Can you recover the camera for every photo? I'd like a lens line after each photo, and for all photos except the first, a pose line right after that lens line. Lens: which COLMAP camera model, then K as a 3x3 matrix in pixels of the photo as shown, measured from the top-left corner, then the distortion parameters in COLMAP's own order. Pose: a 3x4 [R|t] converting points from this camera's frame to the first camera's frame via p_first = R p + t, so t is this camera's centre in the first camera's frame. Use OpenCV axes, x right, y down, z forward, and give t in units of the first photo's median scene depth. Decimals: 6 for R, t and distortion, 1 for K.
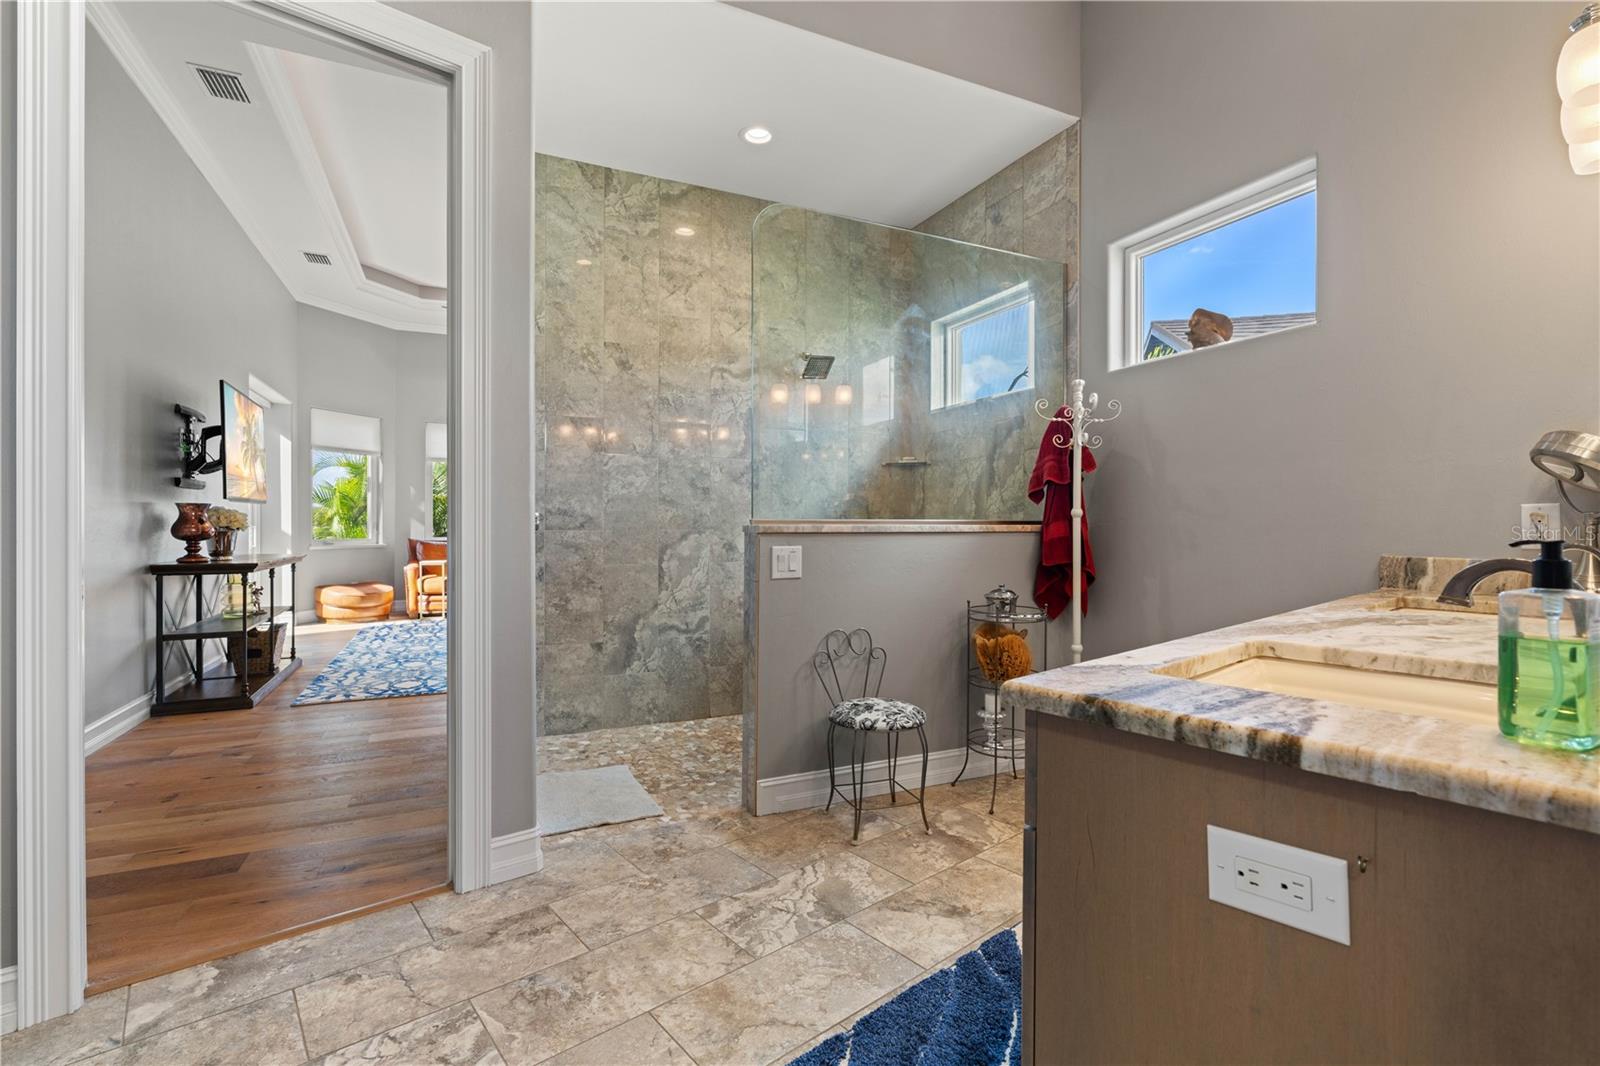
lens RADIAL K [[727.6, 0, 802.8], [0, 727.6, 528.0], [0, 0, 1]] dist [-0.001152, 0.000104]
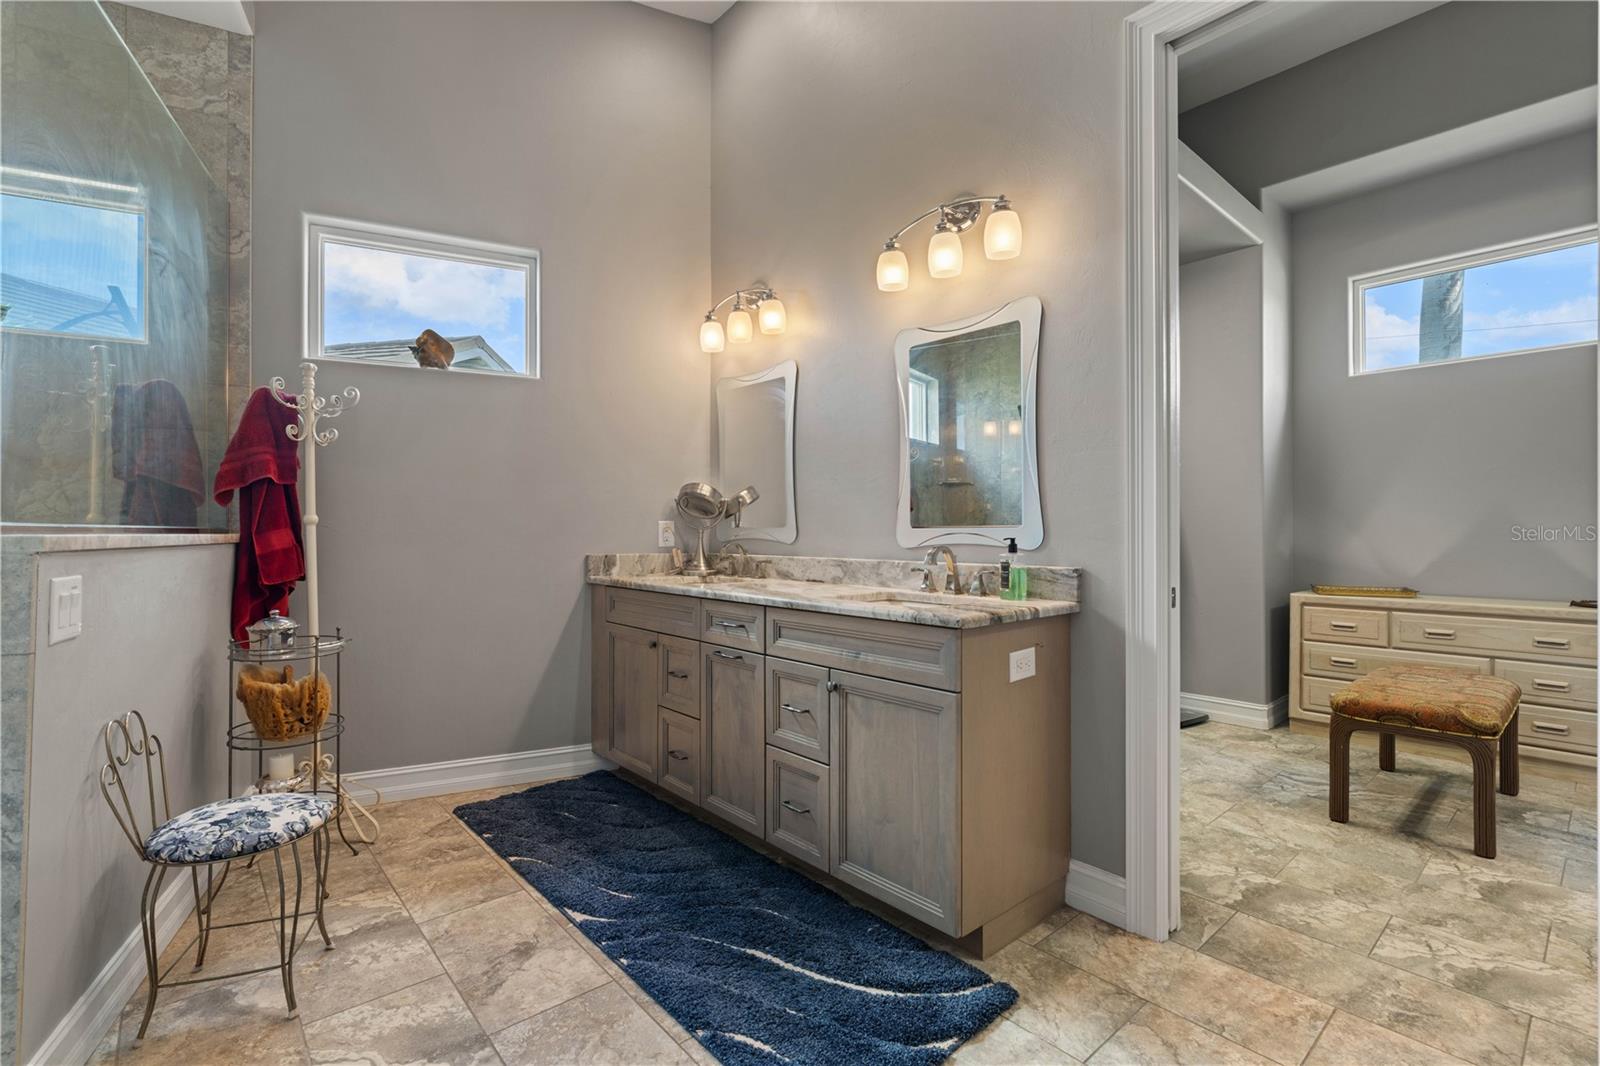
lens RADIAL K [[727.6, 0, 802.8], [0, 727.6, 528.0], [0, 0, 1]] dist [-0.001152, 0.000104]
pose [[-0.016292, 0.006692, 0.999845, -0.690756], [0.005208, 0.999965, -0.006608, -0.003036], [-0.999854, 0.005099, -0.016326, 0.626121]]
